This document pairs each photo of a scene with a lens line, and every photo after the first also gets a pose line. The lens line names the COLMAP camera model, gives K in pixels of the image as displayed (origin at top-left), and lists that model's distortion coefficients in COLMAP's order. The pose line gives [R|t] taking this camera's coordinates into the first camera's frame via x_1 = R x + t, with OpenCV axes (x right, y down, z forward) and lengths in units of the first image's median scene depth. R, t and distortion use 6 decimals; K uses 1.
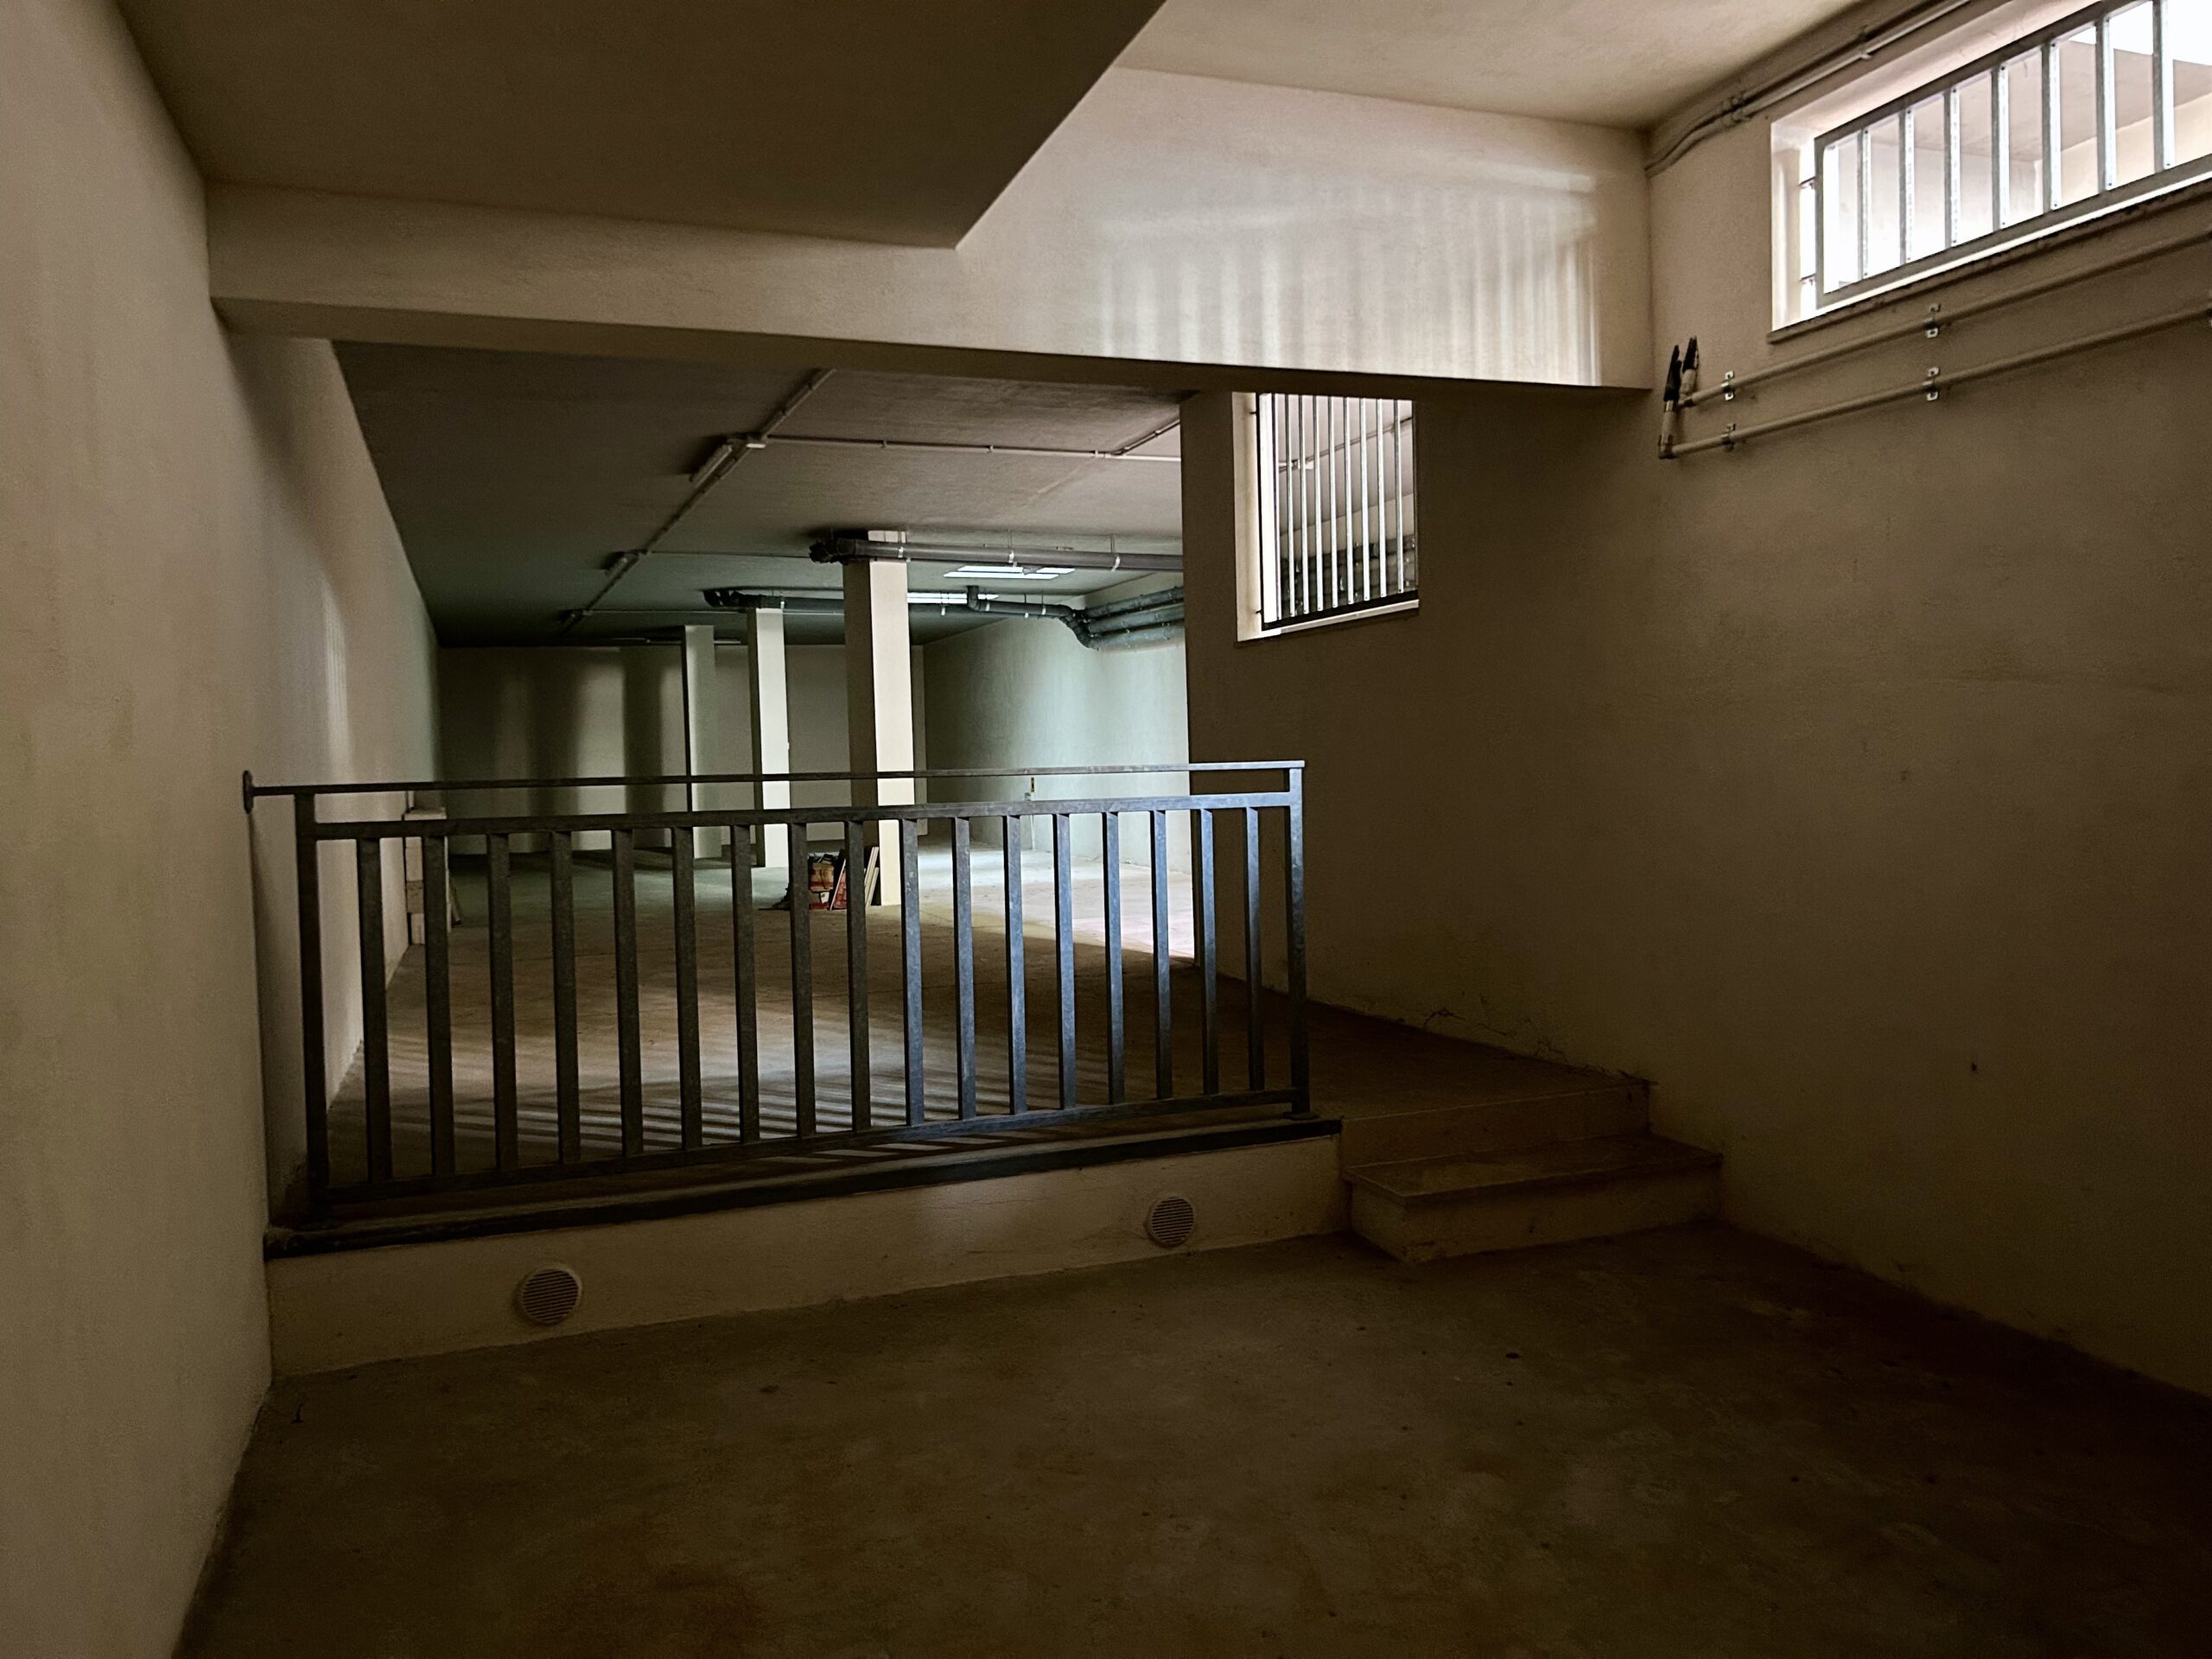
lens RADIAL K [[1640.1, 0, 1106.0], [0, 1640.1, 829.5], [0, 0, 1]] dist [0.043198, -0.058330]
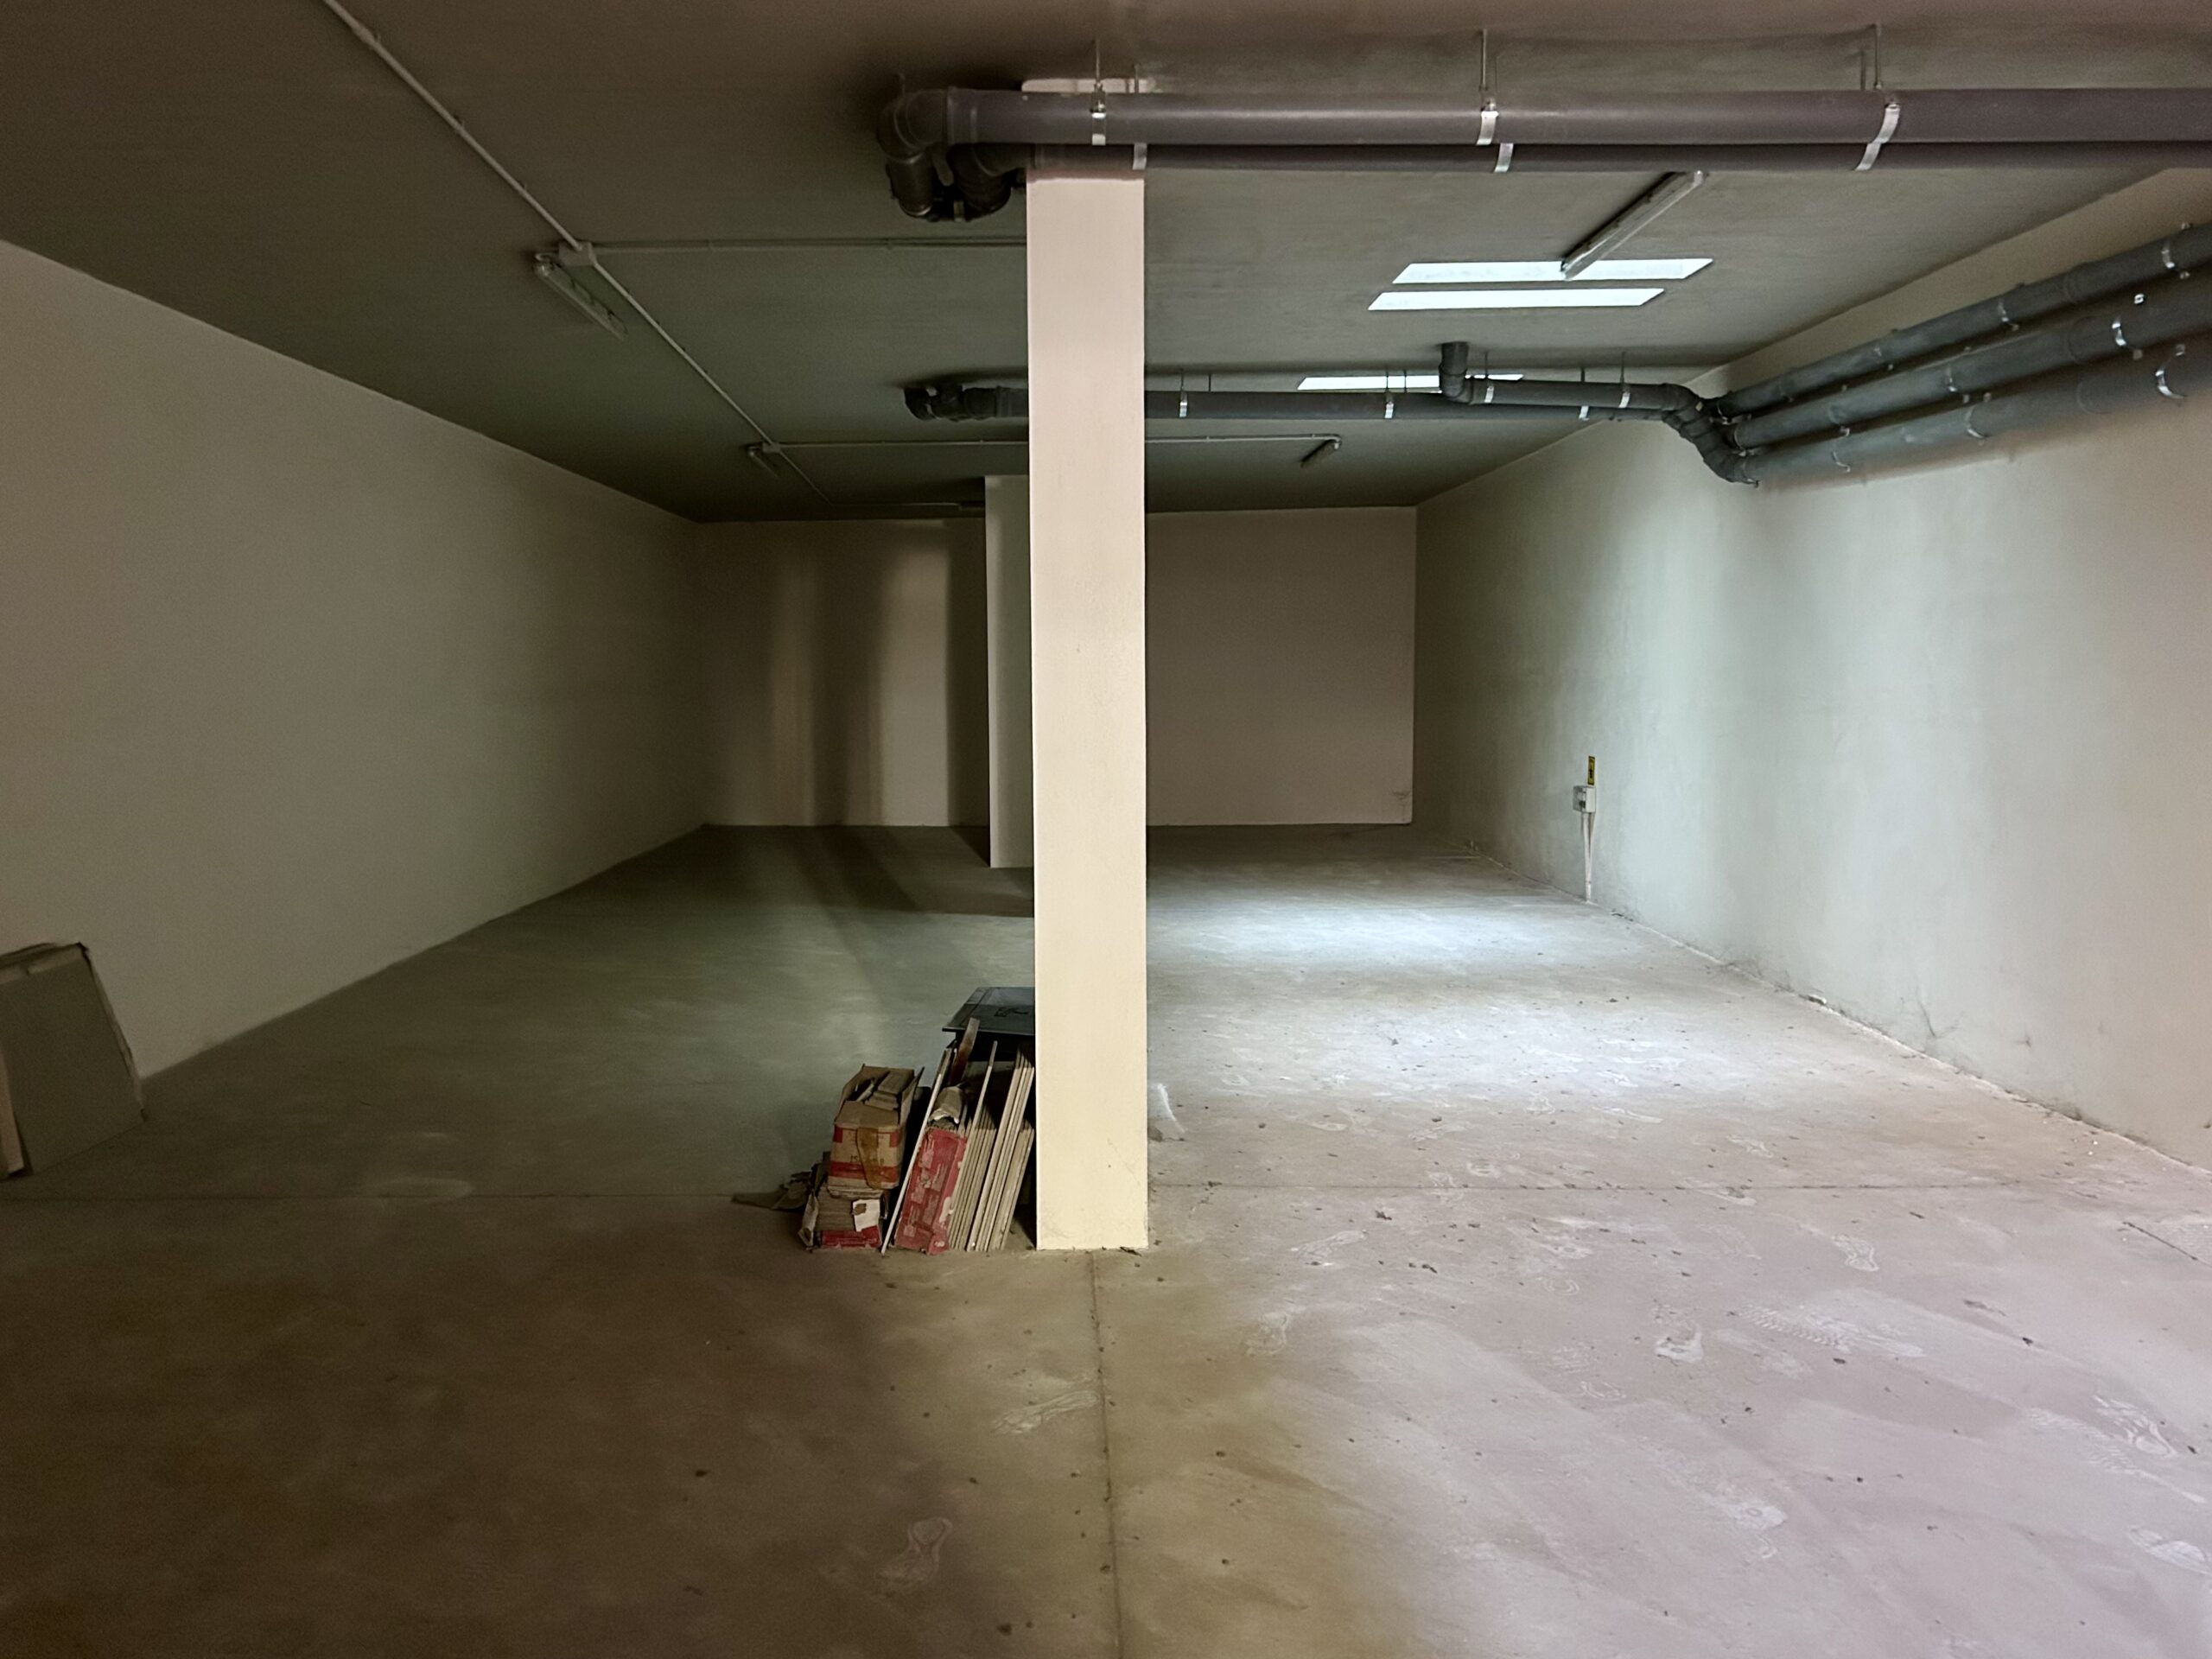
lens RADIAL K [[1701.0, 0, 1071.2], [0, 1701.0, 828.0], [0, 0, 1]] dist [0.006801, 0.123107]
pose [[0.935504, 0.046791, -0.350204, -0.007501], [-0.026977, 0.997758, 0.061249, -0.029182], [0.352284, -0.047851, 0.934669, 0.345115]]
